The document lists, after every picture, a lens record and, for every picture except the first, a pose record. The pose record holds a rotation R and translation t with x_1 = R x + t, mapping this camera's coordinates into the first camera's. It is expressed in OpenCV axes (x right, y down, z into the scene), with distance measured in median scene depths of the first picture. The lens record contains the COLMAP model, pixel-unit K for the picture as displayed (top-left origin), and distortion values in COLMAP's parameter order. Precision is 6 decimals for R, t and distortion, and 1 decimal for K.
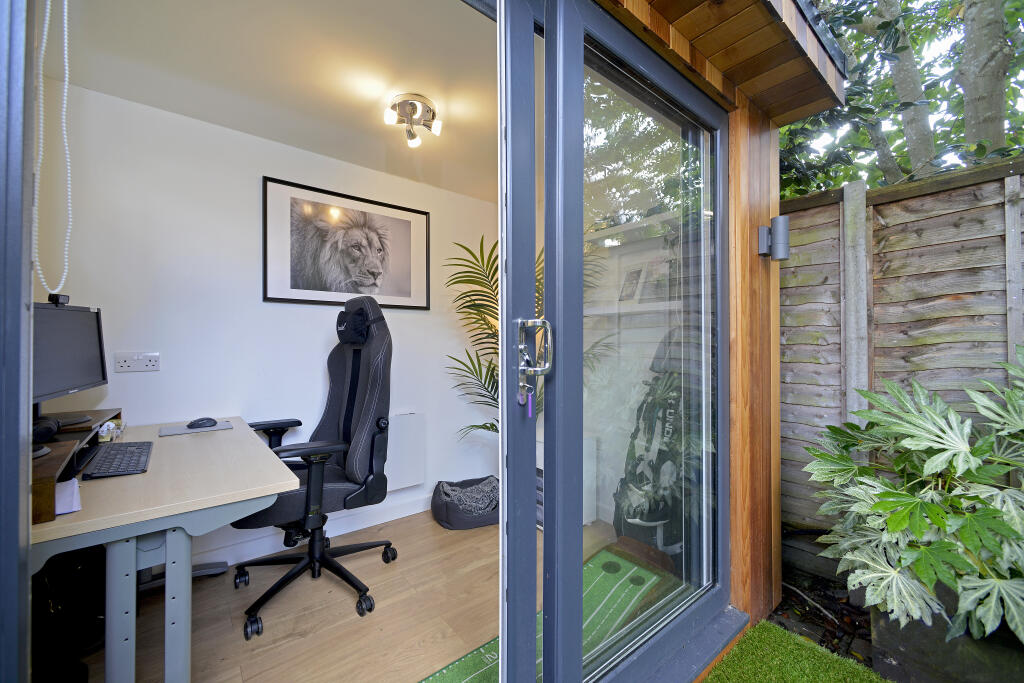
lens RADIAL K [[399.1, 0, 507.8], [0, 399.1, 340.9], [0, 0, 1]] dist [0.000255, 0.000184]
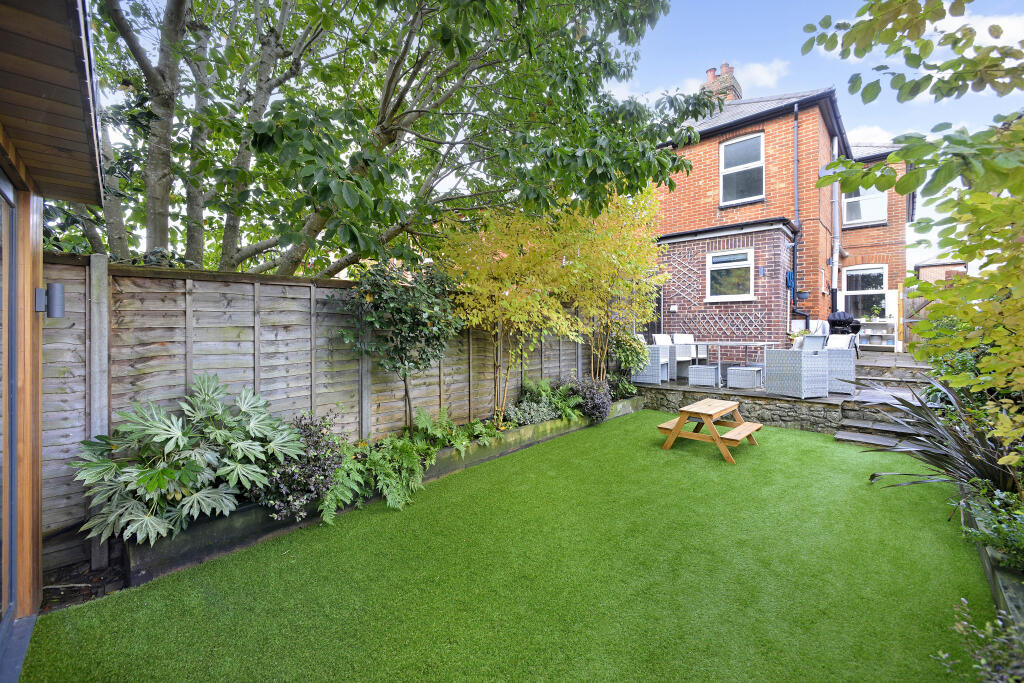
lens RADIAL K [[399.1, 0, 507.8], [0, 399.1, 340.9], [0, 0, 1]] dist [0.000255, 0.000184]
pose [[-0.098897, -0.008597, 0.995061, -0.638734], [-0.019458, 0.999788, 0.006704, -0.154228], [-0.994907, -0.018699, -0.099043, -0.250547]]
